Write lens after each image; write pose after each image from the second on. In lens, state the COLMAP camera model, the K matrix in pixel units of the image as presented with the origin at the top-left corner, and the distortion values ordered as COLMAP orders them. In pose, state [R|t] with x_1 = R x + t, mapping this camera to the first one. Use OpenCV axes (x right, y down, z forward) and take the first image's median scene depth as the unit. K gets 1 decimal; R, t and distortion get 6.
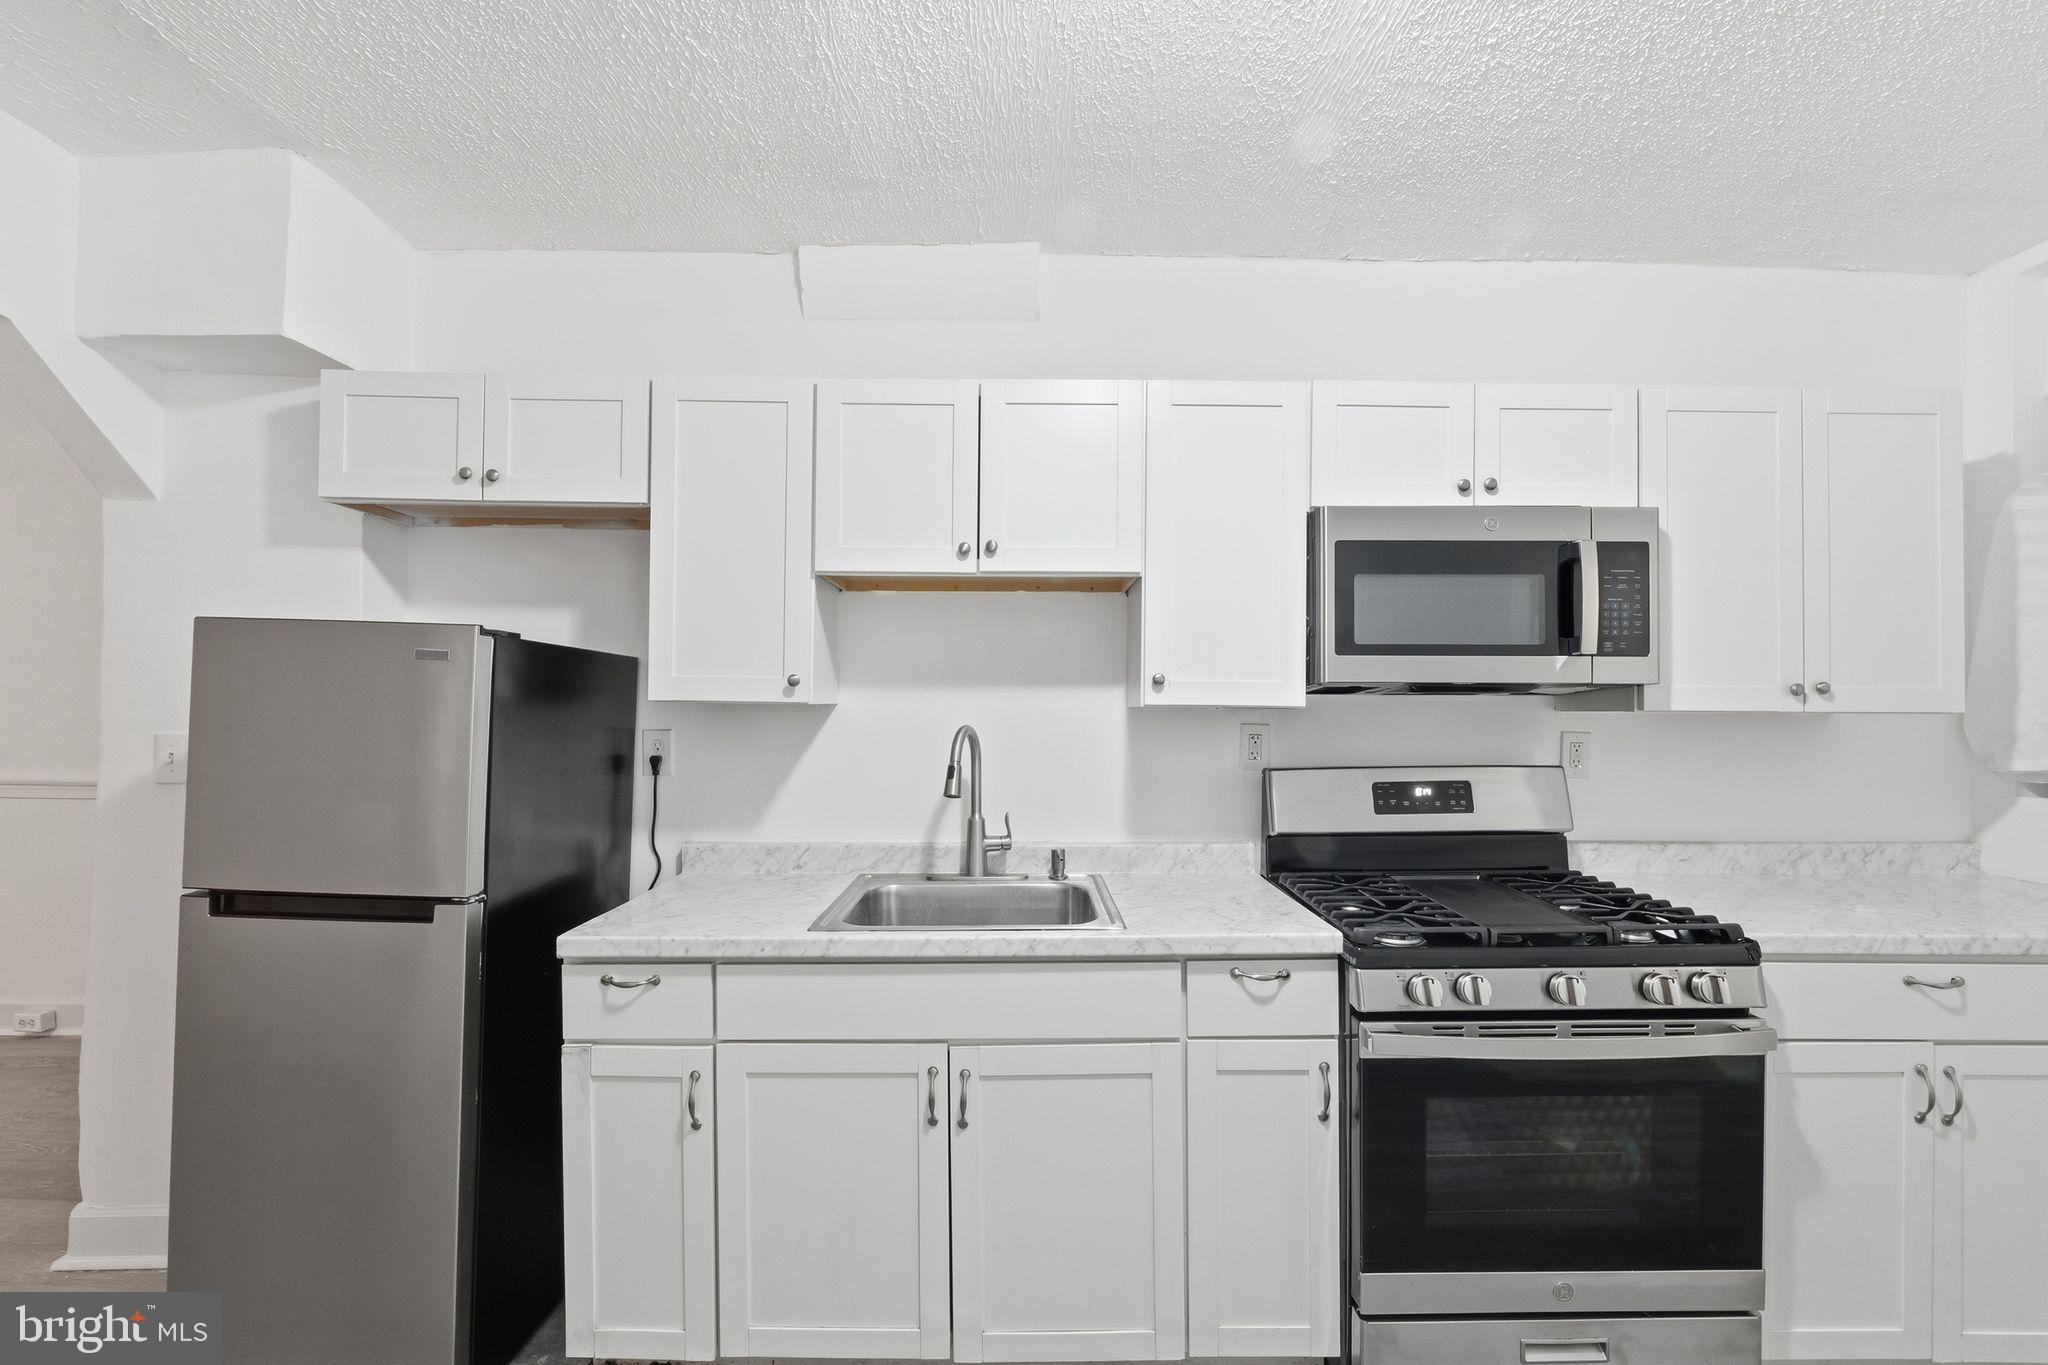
lens RADIAL K [[853.7, 0, 1009.4], [0, 853.7, 695.7], [0, 0, 1]] dist [-0.010820, 0.000437]
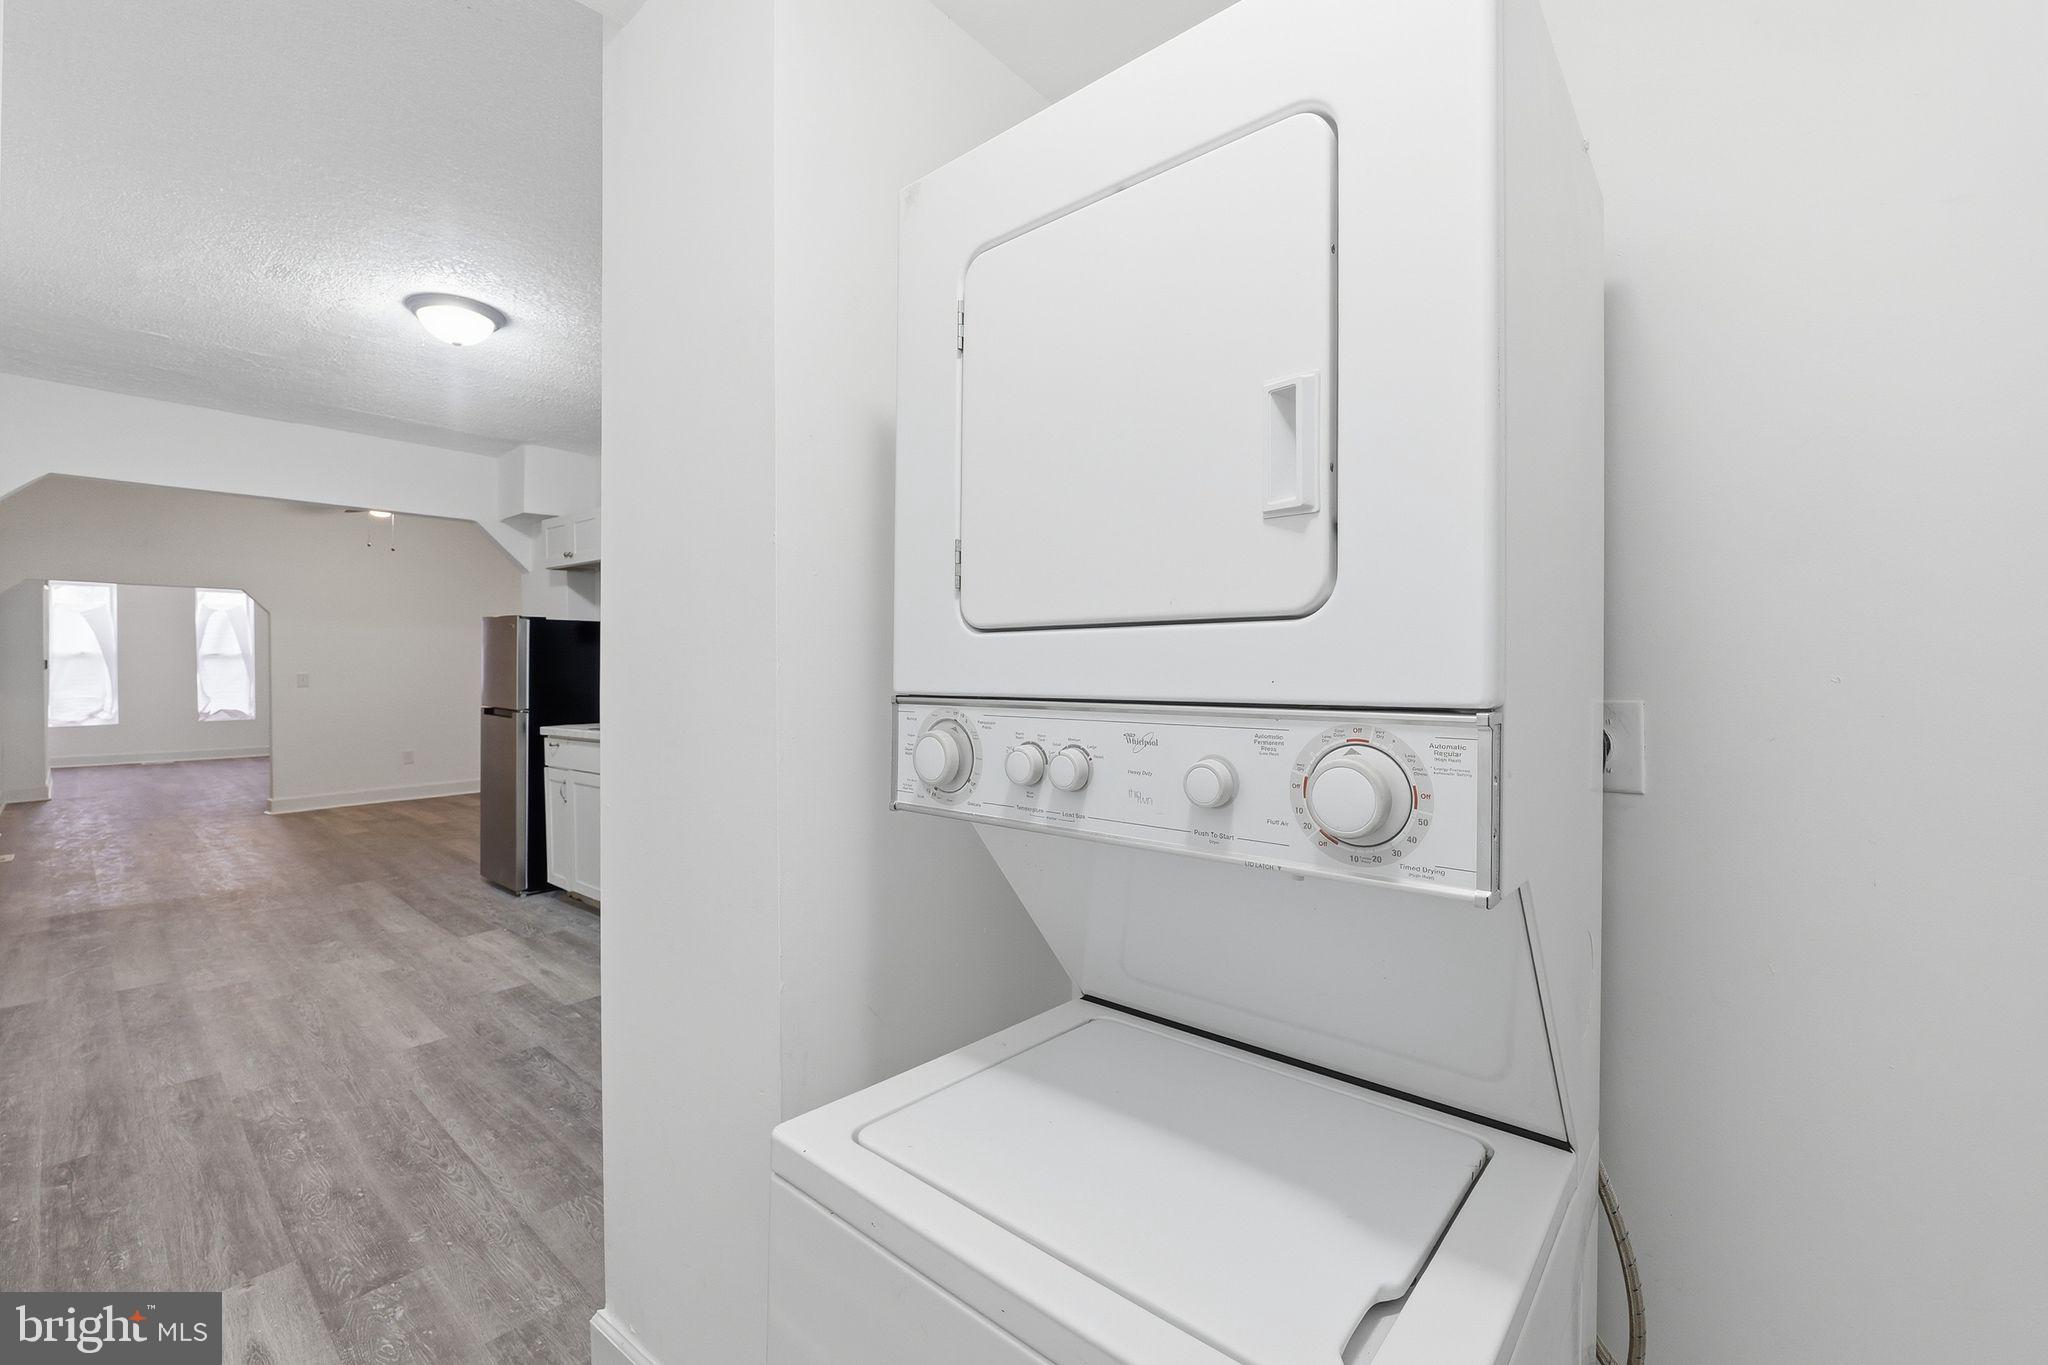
lens RADIAL K [[846.9, 0, 1013.4], [0, 846.9, 675.1], [0, 0, 1]] dist [-0.012465, 0.000079]
pose [[0.767695, -0.003142, -0.640808, 1.868883], [0.016747, 0.999745, 0.015161, 0.077077], [0.640597, -0.022371, 0.767551, -0.086255]]
